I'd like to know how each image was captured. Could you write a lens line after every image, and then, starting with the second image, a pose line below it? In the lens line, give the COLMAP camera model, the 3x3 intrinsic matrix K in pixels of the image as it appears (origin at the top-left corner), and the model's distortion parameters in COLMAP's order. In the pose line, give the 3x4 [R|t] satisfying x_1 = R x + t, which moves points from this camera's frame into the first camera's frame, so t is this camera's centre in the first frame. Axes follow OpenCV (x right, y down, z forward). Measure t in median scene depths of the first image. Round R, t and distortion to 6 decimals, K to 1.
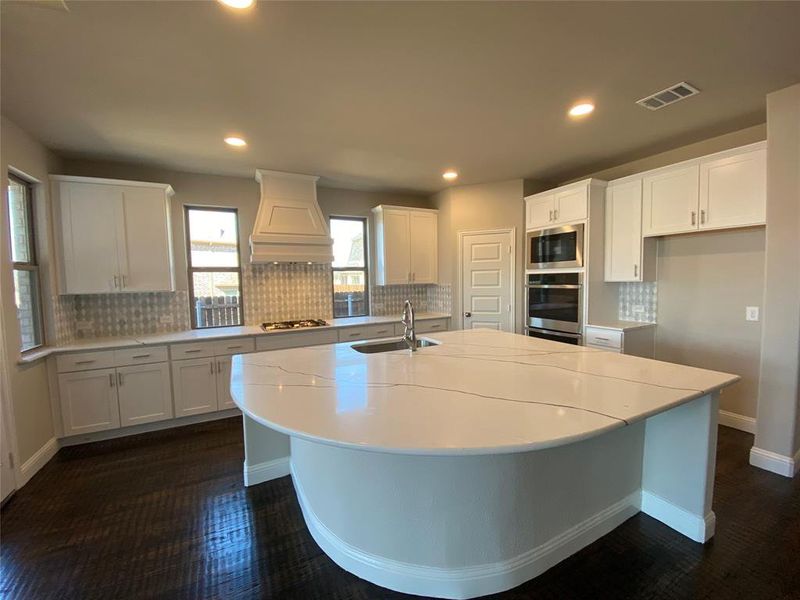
lens RADIAL K [[328.5, 0, 404.6], [0, 328.5, 299.2], [0, 0, 1]] dist [0.011729, -0.009878]
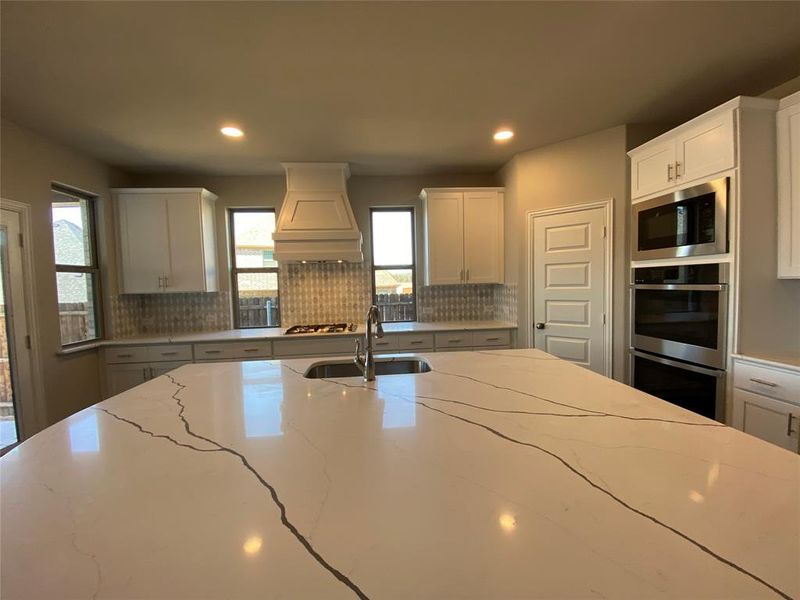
lens RADIAL K [[328.5, 0, 400.7], [0, 328.5, 301.3], [0, 0, 1]] dist [0.011729, -0.009878]
pose [[0.926367, 0.016444, -0.376263, 0.200805], [-0.015146, 0.999865, 0.006409, -0.008016], [0.376318, -0.000238, 0.926491, 0.223056]]
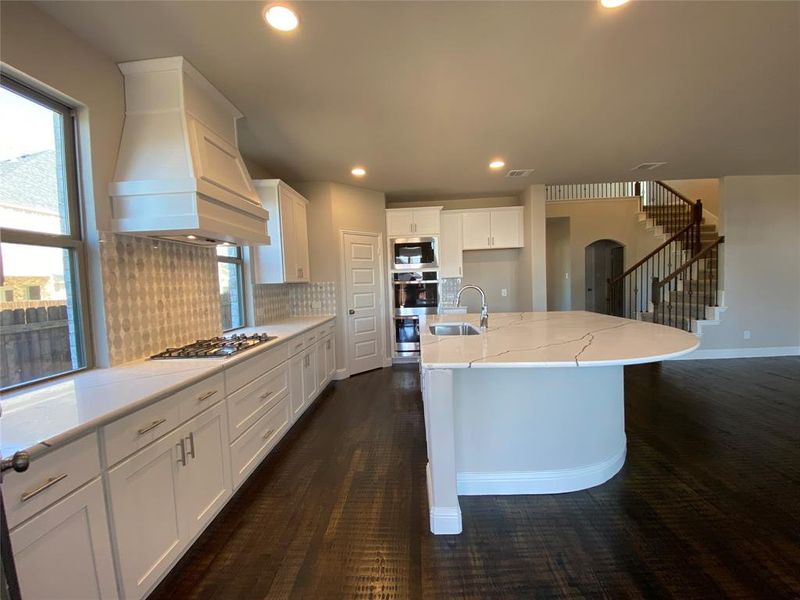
lens RADIAL K [[328.5, 0, 400.5], [0, 328.5, 298.2], [0, 0, 1]] dist [0.011729, -0.009878]
pose [[0.475198, -0.038449, 0.879038, -0.667578], [0.081511, 0.996672, -0.000469, 0.018462], [-0.876095, 0.071874, 0.476751, 0.411995]]
